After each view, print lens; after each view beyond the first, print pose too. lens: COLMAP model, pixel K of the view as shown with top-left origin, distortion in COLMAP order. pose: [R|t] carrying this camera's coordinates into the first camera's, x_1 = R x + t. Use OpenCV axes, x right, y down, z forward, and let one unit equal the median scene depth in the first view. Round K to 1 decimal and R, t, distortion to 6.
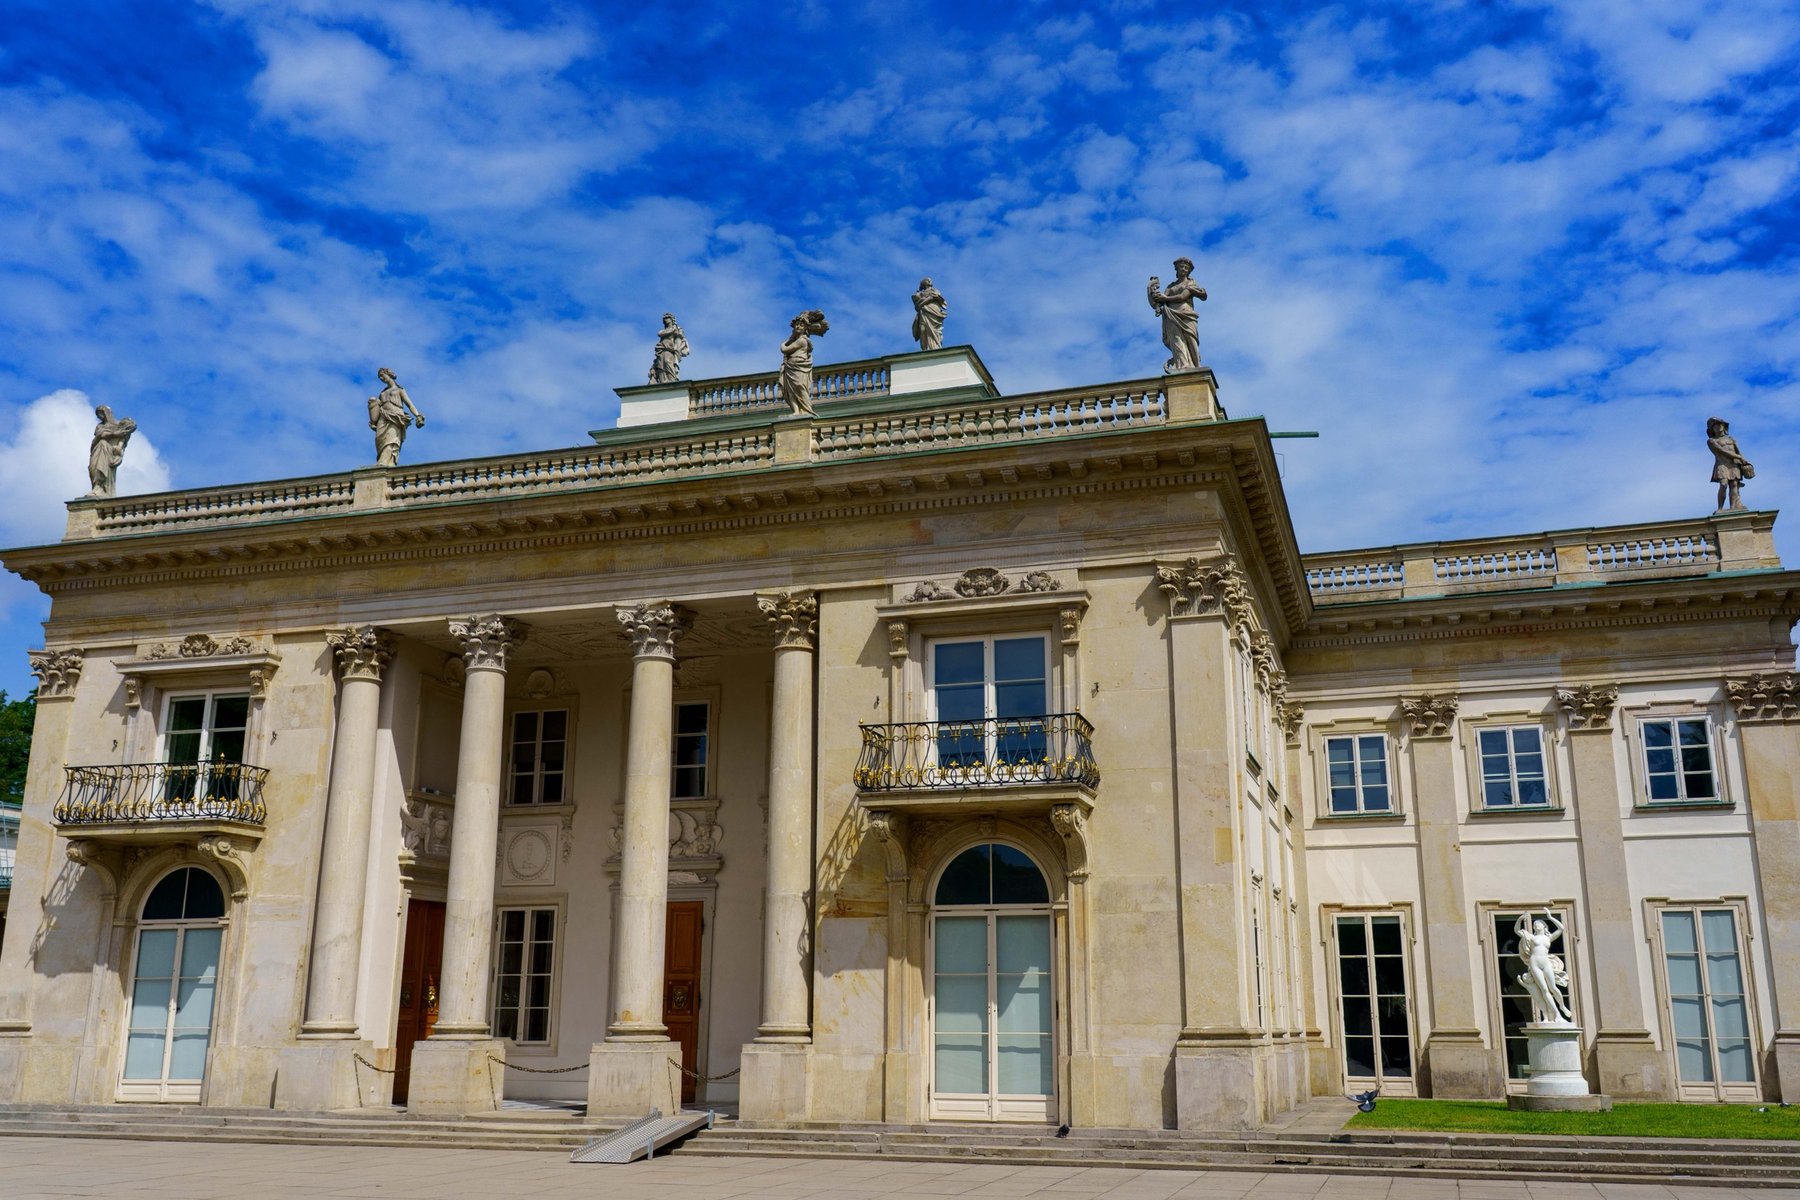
lens RADIAL K [[1585.5, 0, 900.0], [0, 1585.5, 600.0], [0, 0, 1]] dist [-0.002030, 0.000508]
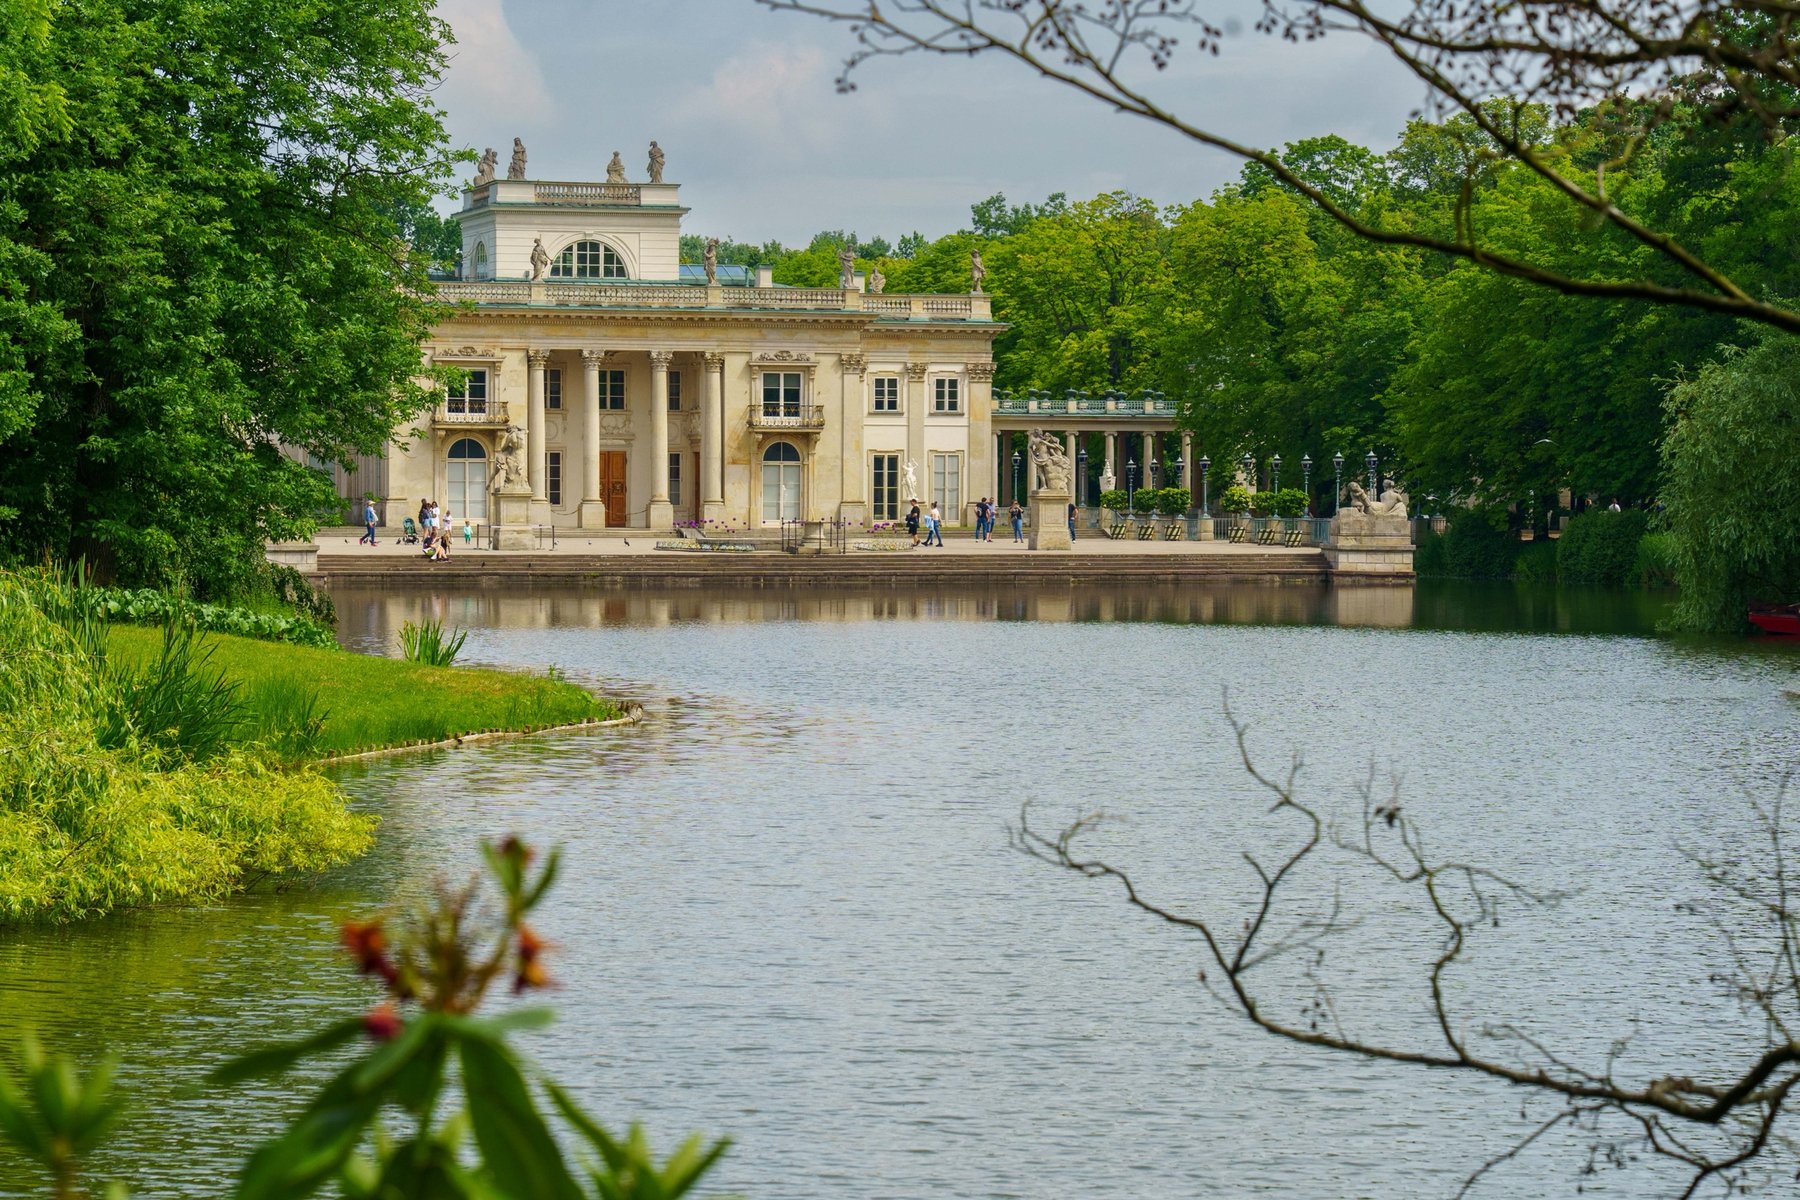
lens RADIAL K [[1934.6, 0, 902.1], [0, 1934.6, 643.0], [0, 0, 1]] dist [0.018991, 0.002596]
pose [[0.855810, -0.039250, 0.515798, -1.442429], [-0.134669, 0.945830, 0.295415, -0.524896], [-0.499453, -0.322281, 0.804165, -1.921149]]
